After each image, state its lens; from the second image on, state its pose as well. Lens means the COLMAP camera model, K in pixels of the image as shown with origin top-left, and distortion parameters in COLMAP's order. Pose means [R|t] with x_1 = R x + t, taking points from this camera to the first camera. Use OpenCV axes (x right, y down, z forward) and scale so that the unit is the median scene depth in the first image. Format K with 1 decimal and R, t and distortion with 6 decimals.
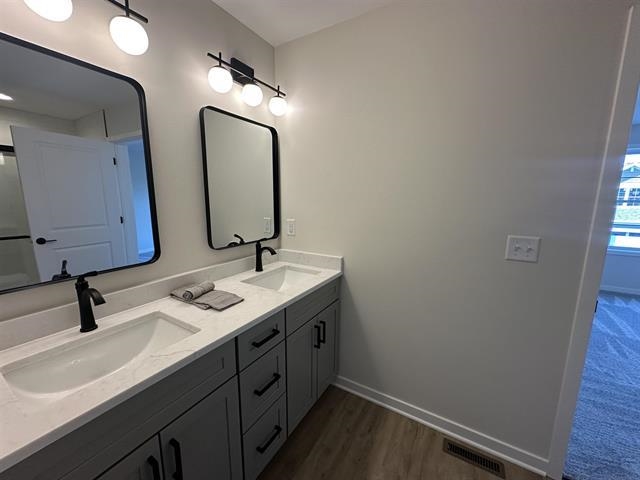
lens RADIAL K [[254.7, 0, 320.0], [0, 254.7, 240.0], [0, 0, 1]] dist [-0.000673, -0.000129]
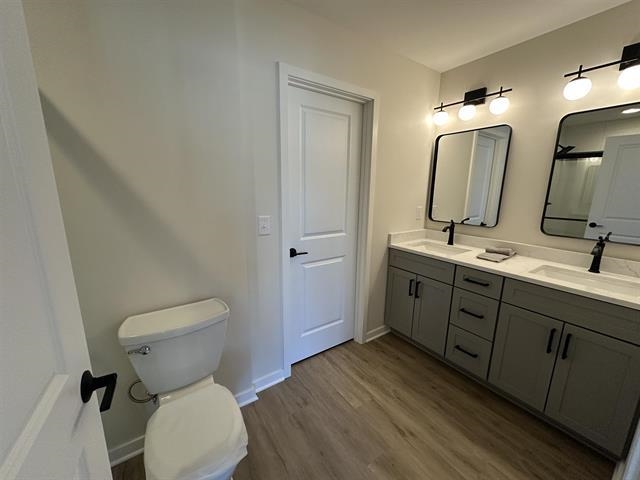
lens RADIAL K [[254.7, 0, 320.0], [0, 254.7, 240.0], [0, 0, 1]] dist [-0.000673, -0.000129]
pose [[-0.419055, 0.180465, -0.889846, 1.176942], [-0.163575, 0.949008, 0.269496, -0.090663], [0.893105, 0.258490, -0.368167, 0.521871]]
